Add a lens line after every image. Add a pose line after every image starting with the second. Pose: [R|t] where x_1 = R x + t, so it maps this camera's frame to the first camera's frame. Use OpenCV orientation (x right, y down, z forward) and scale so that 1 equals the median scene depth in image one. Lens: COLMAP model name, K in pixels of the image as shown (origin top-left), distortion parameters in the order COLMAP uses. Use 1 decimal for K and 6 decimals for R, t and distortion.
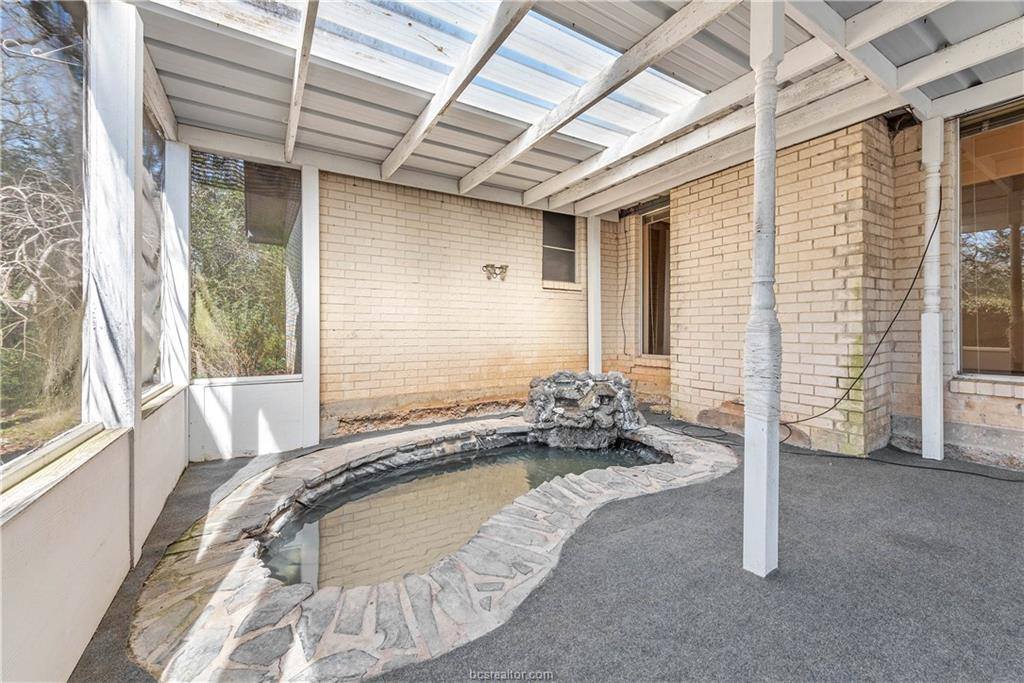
lens RADIAL K [[412.2, 0, 517.8], [0, 412.2, 330.7], [0, 0, 1]] dist [0.004291, -0.001545]
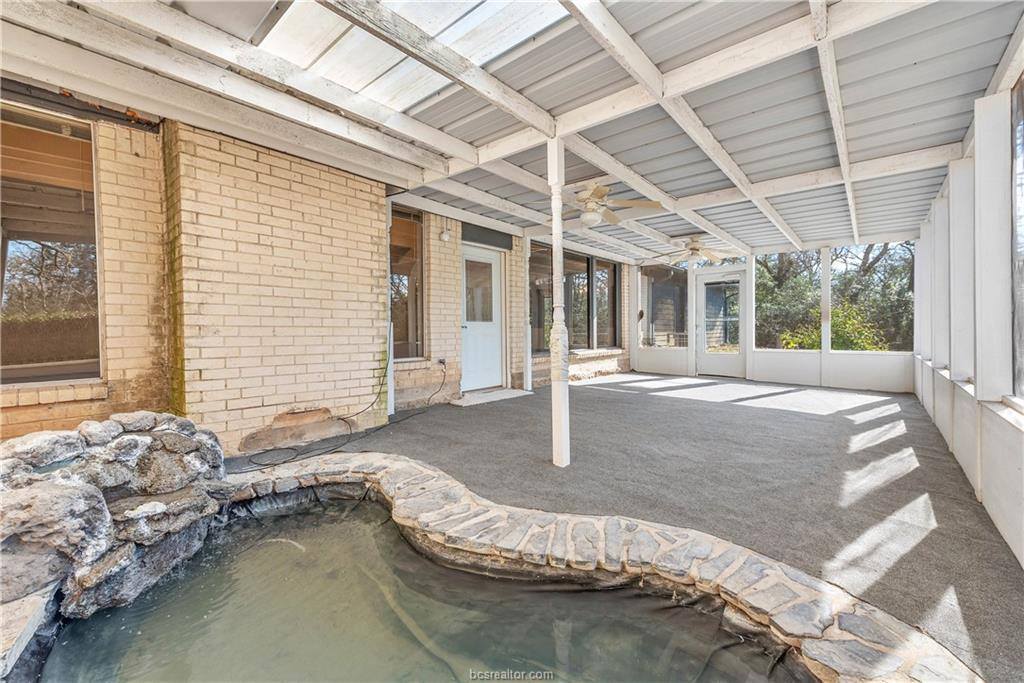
lens RADIAL K [[412.2, 0, 509.9], [0, 412.2, 337.2], [0, 0, 1]] dist [0.004291, -0.001545]
pose [[-0.295521, -0.012181, 0.955258, -0.491699], [0.006170, 0.999874, 0.014658, -0.004199], [-0.955316, 0.010226, -0.295409, 0.798740]]
